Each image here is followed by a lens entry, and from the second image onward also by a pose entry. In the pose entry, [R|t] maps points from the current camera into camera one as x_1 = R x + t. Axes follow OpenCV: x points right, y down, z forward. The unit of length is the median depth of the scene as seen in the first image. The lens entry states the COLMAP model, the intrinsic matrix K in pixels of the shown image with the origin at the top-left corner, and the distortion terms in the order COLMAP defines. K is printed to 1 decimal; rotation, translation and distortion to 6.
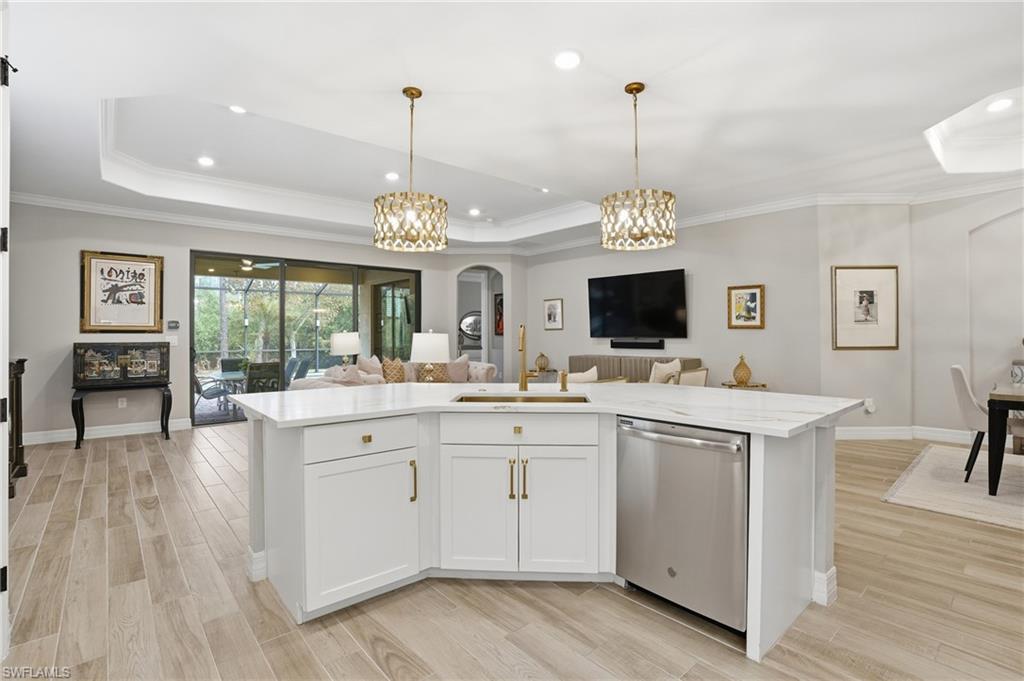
lens RADIAL K [[479.9, 0, 507.0], [0, 479.9, 332.3], [0, 0, 1]] dist [-0.069673, 0.024915]
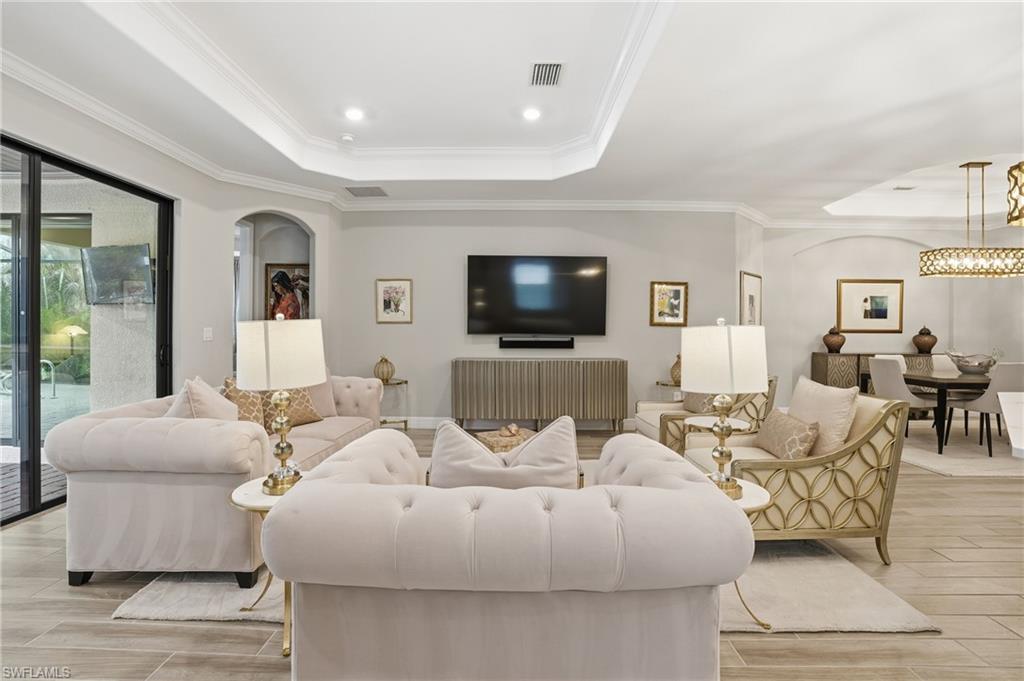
lens RADIAL K [[479.9, 0, 507.0], [0, 479.9, 332.3], [0, 0, 1]] dist [-0.069673, 0.024915]
pose [[0.665478, 0.006603, 0.746388, -0.458101], [-0.012089, 0.999925, 0.001932, 0.007262], [-0.746319, -0.010309, 0.665508, 0.612955]]
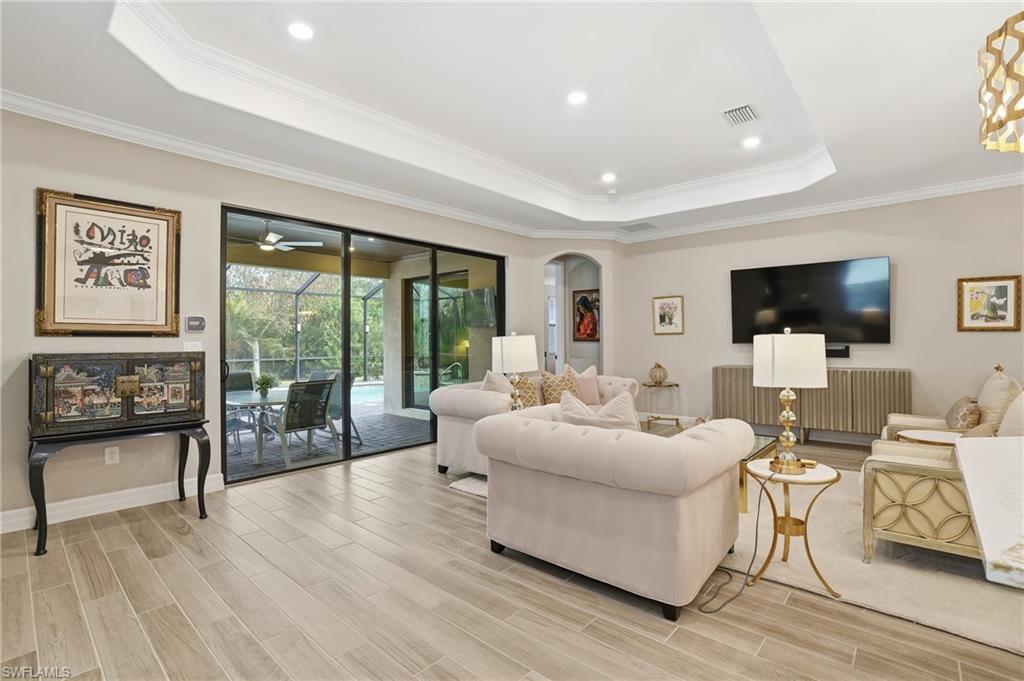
lens RADIAL K [[476.5, 0, 508.1], [0, 476.5, 338.9], [0, 0, 1]] dist [-0.069748, 0.023916]
pose [[0.991904, -0.000464, 0.126992, -0.401944], [0.000736, 0.999998, -0.002092, 0.006294], [-0.126991, 0.002168, 0.991902, 0.356395]]
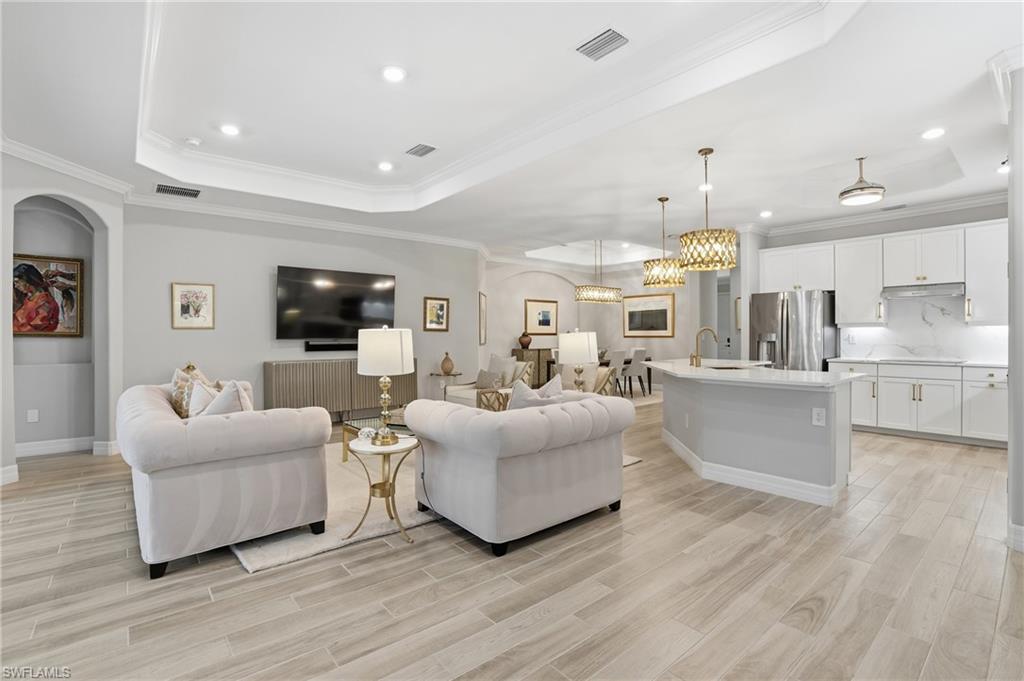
lens RADIAL K [[476.5, 0, 508.1], [0, 476.5, 338.9], [0, 0, 1]] dist [-0.069748, 0.023916]
pose [[0.011732, -0.002862, 0.999927, -0.804667], [-0.002230, 0.999993, 0.002889, 0.009357], [-0.999929, -0.002263, 0.011726, 0.812173]]
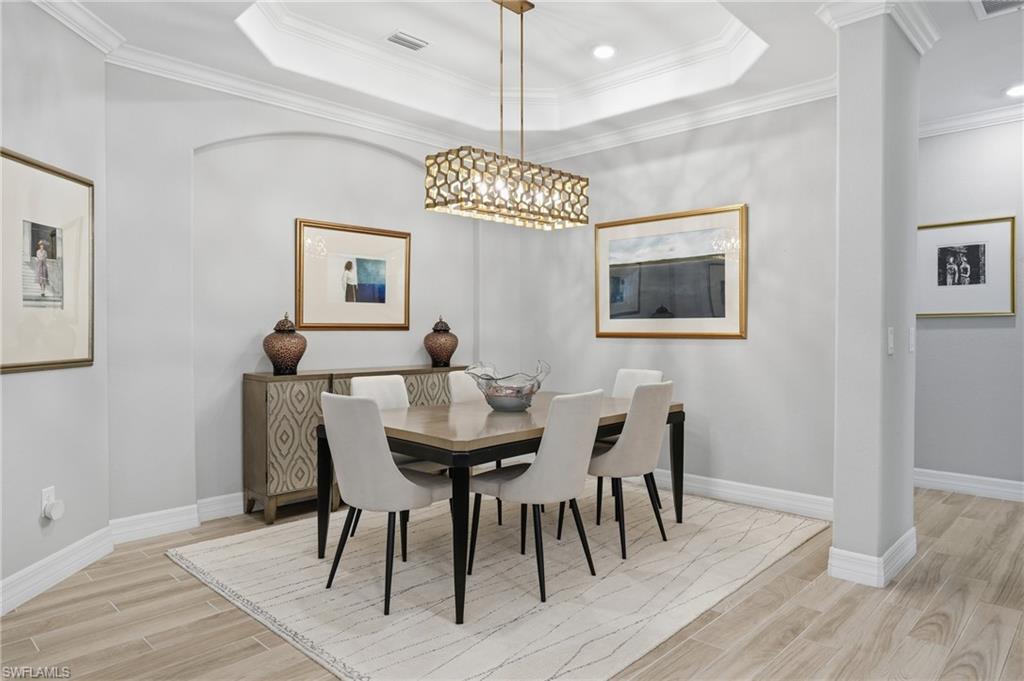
lens RADIAL K [[644.6, 0, 512.0], [0, 644.6, 340.5], [0, 0, 1]] dist [-0.001853, -0.000333]
pose [[-0.095771, -0.013945, 0.995306, 0.156898], [-0.006587, 0.999889, 0.013376, 0.001116], [-0.995382, -0.005275, -0.095852, 0.588210]]
